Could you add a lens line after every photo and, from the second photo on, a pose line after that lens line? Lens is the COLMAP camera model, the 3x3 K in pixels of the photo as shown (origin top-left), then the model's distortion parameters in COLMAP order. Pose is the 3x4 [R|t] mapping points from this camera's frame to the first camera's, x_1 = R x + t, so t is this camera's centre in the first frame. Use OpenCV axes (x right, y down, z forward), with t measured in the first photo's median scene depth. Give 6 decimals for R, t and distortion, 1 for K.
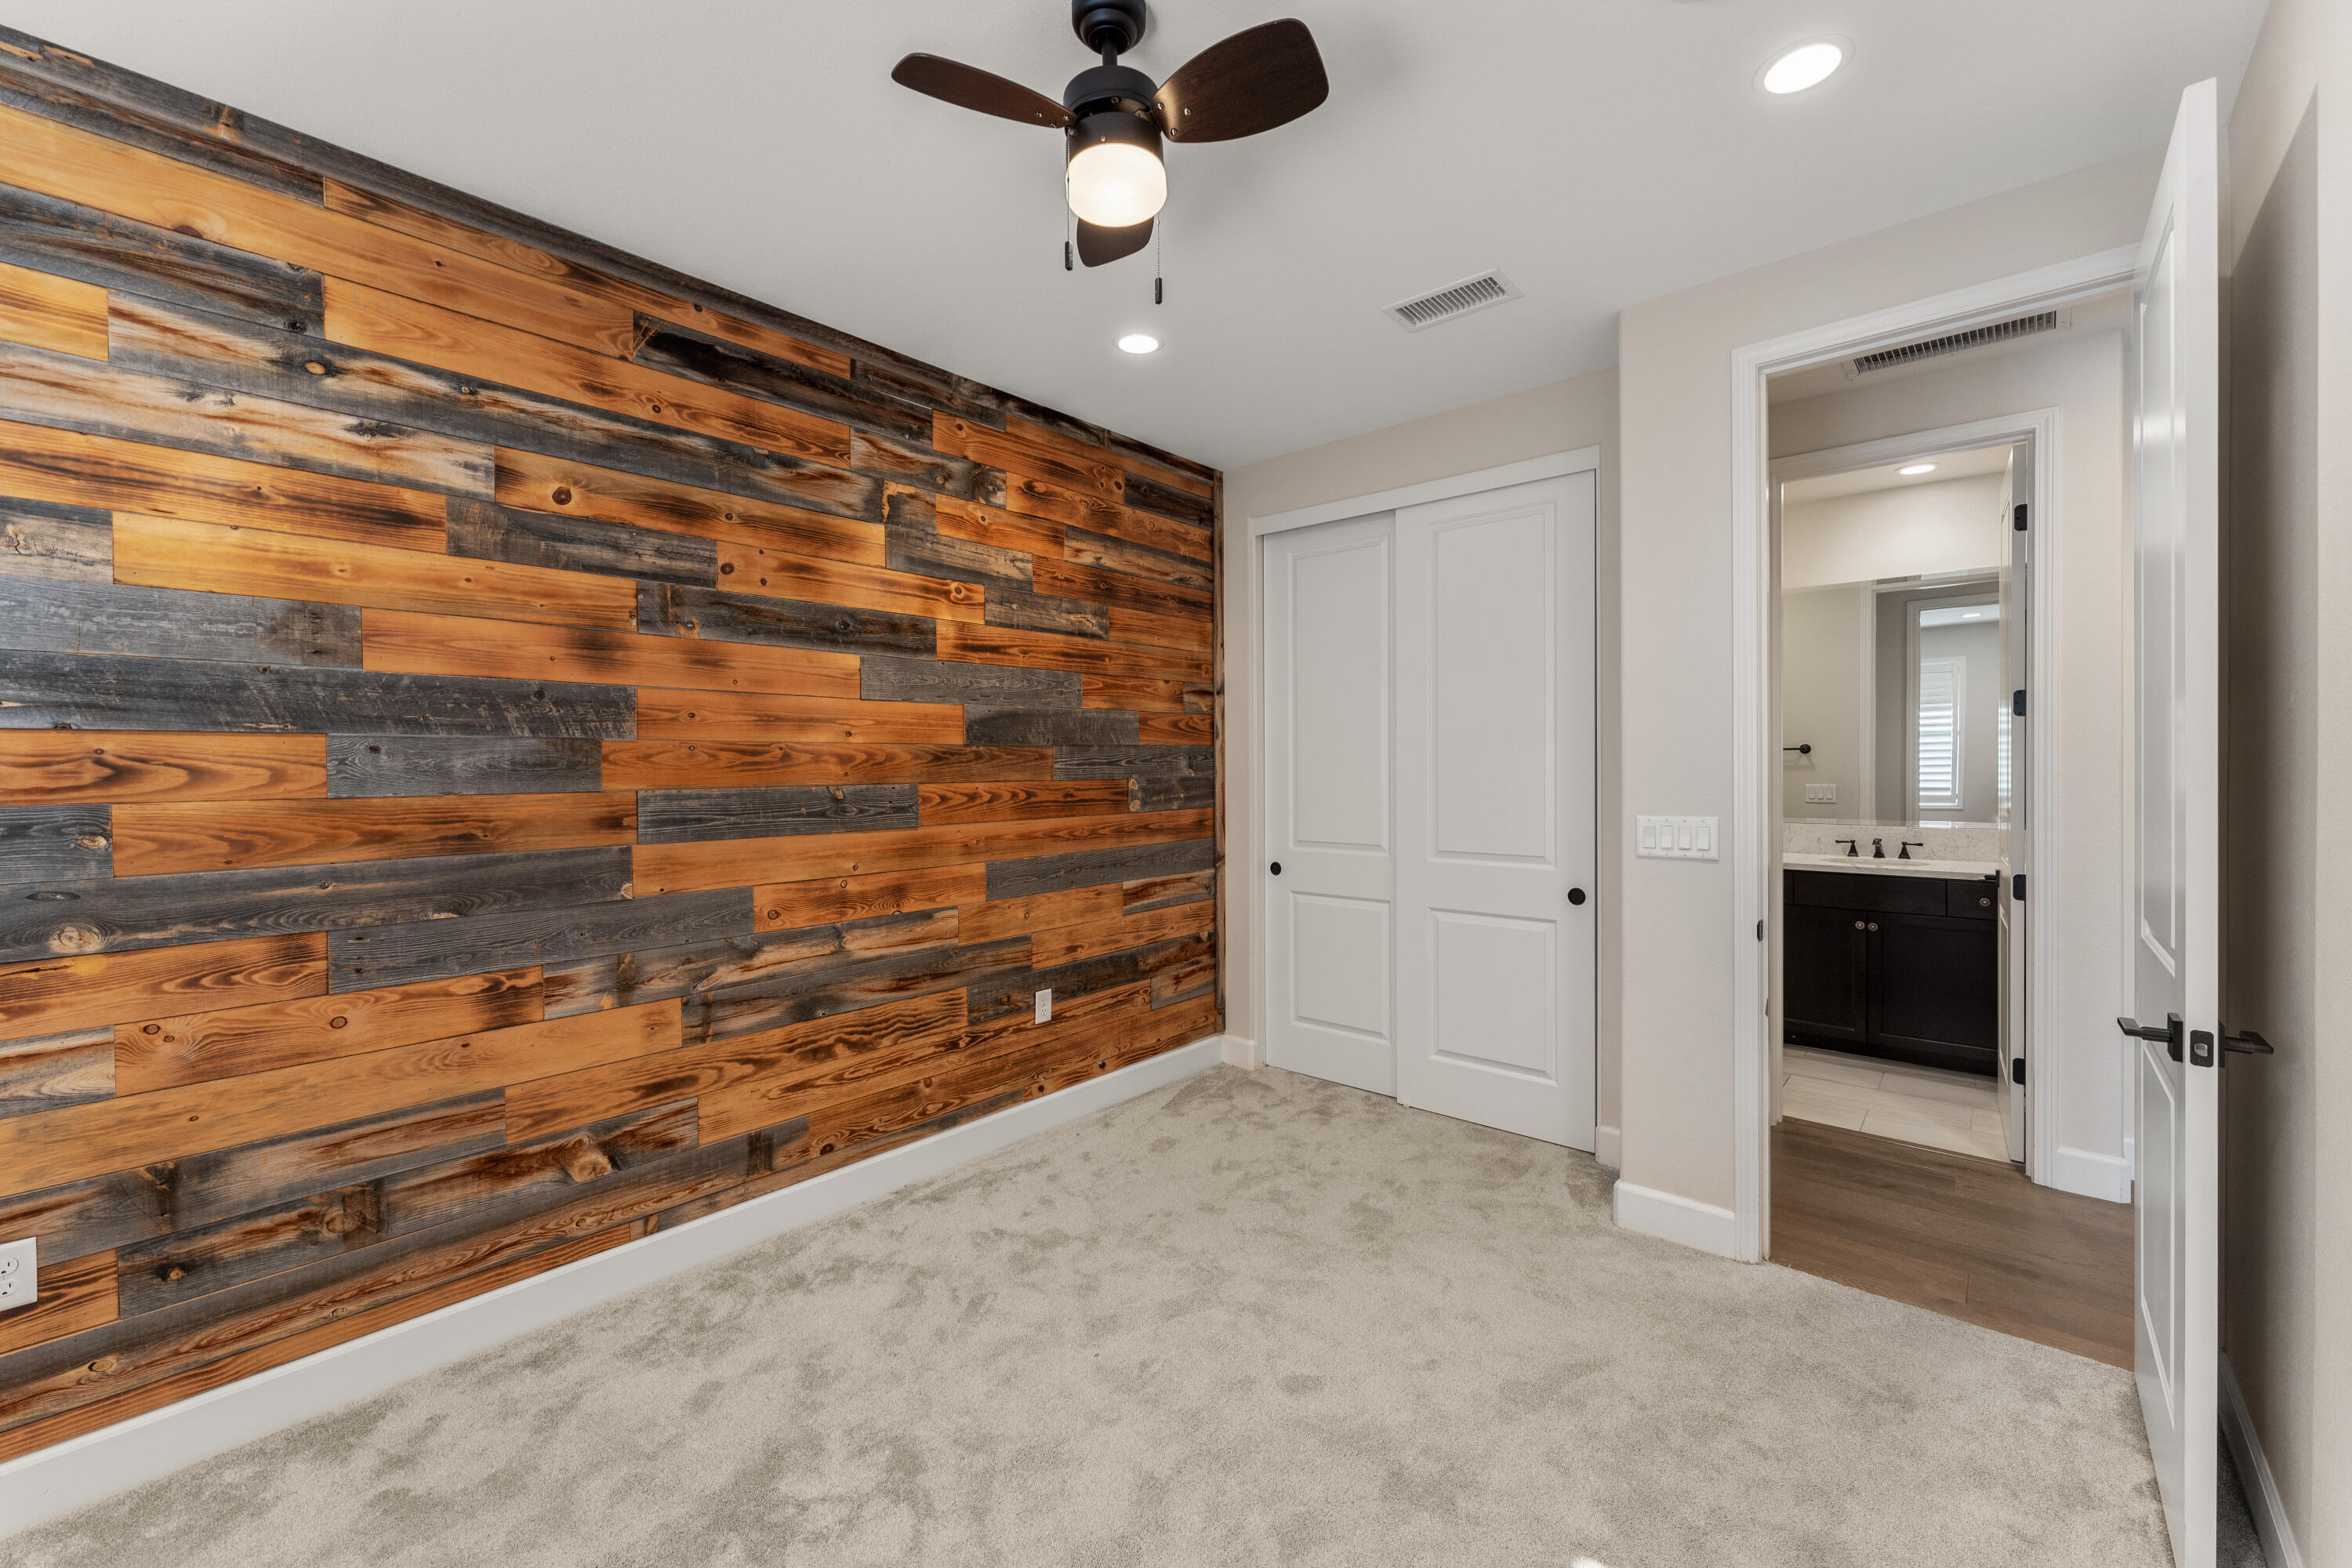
lens RADIAL K [[938.5, 0, 1179.1], [0, 938.5, 773.9], [0, 0, 1]] dist [0.000086, 0.000179]
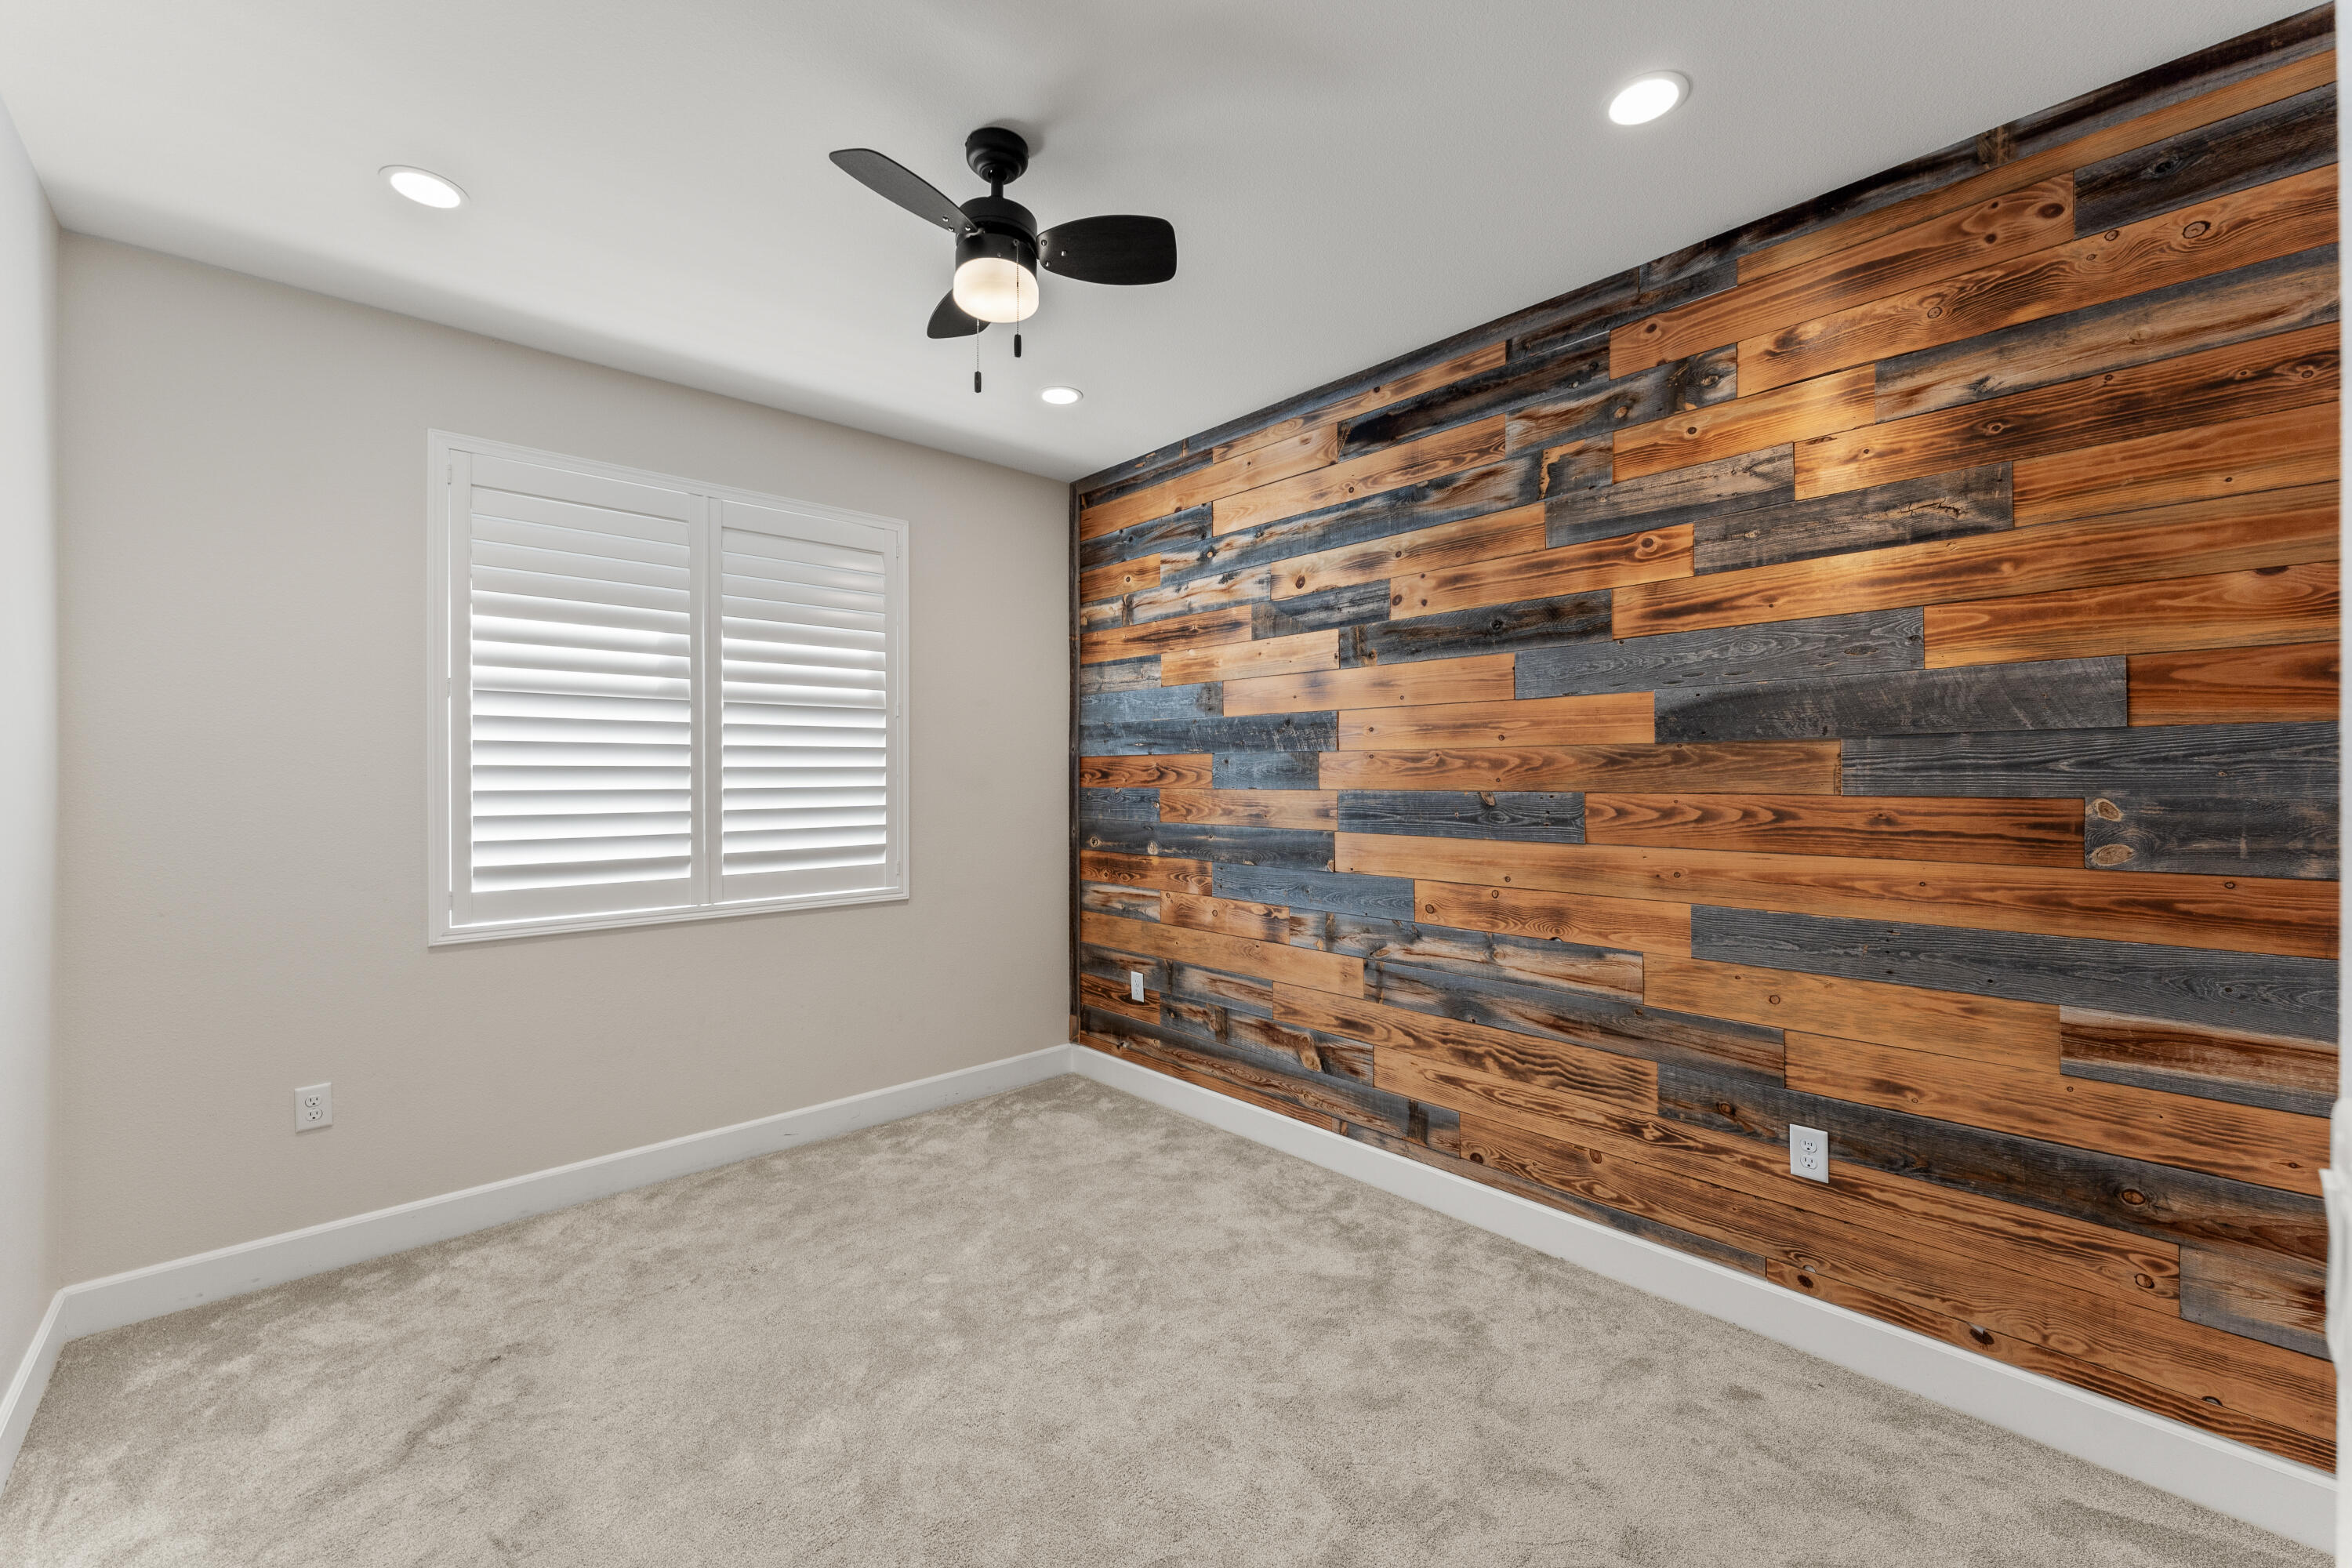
lens RADIAL K [[938.5, 0, 1179.1], [0, 938.5, 773.9], [0, 0, 1]] dist [0.000086, 0.000179]
pose [[-0.100038, 0.006665, -0.994961, 0.626575], [-0.006050, 0.999955, 0.007307, -0.010688], [0.994965, 0.006751, -0.099993, 0.768122]]
